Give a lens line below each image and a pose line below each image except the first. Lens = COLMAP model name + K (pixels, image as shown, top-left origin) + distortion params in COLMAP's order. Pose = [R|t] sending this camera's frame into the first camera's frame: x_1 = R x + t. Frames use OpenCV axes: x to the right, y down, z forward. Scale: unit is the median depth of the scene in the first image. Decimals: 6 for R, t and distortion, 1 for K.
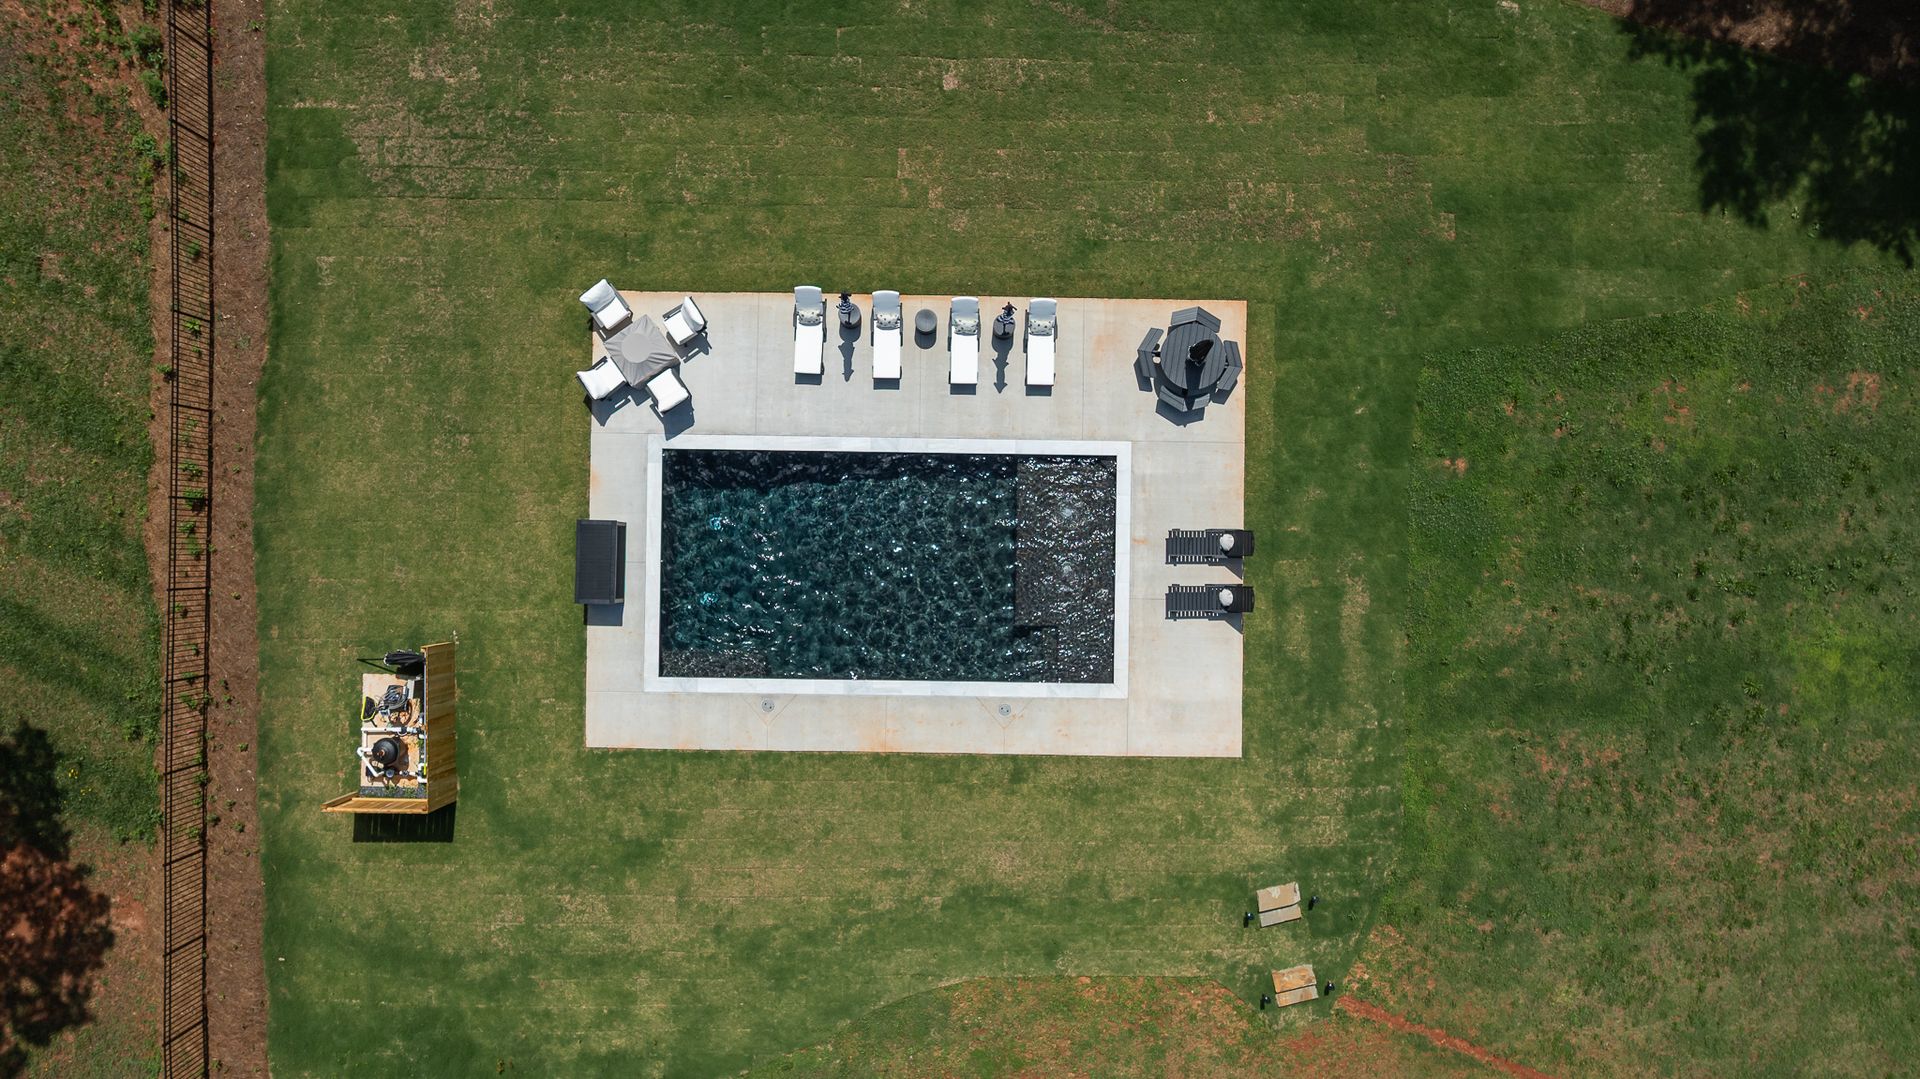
lens RADIAL K [[1351.7, 0, 961.3], [0, 1351.7, 542.0], [0, 0, 1]] dist [-0.027147, 0.021173]
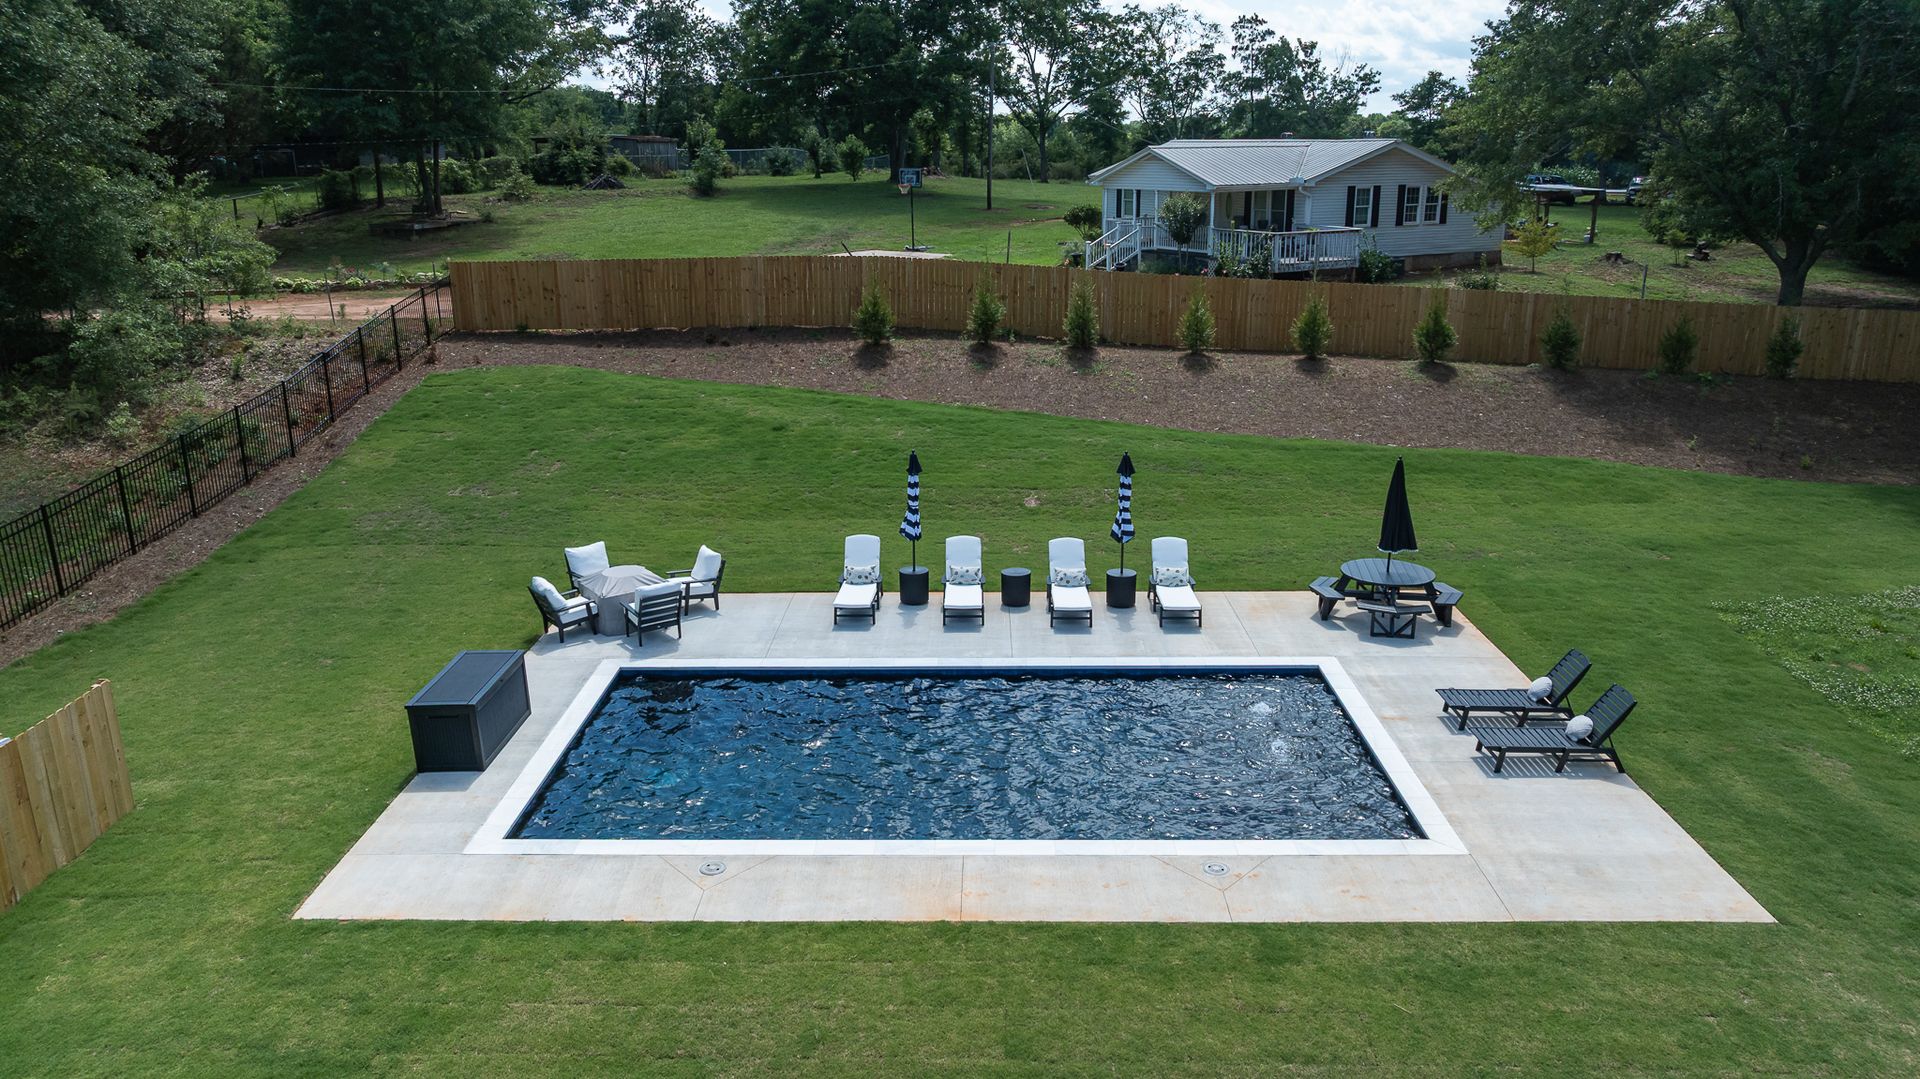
lens RADIAL K [[1351.7, 0, 961.3], [0, 1351.7, 542.0], [0, 0, 1]] dist [-0.027147, 0.021173]
pose [[0.999814, -0.018649, -0.004934, -0.051630], [0.000858, 0.298480, -0.954415, 0.536828], [0.019272, 0.954234, 0.298441, 0.749731]]
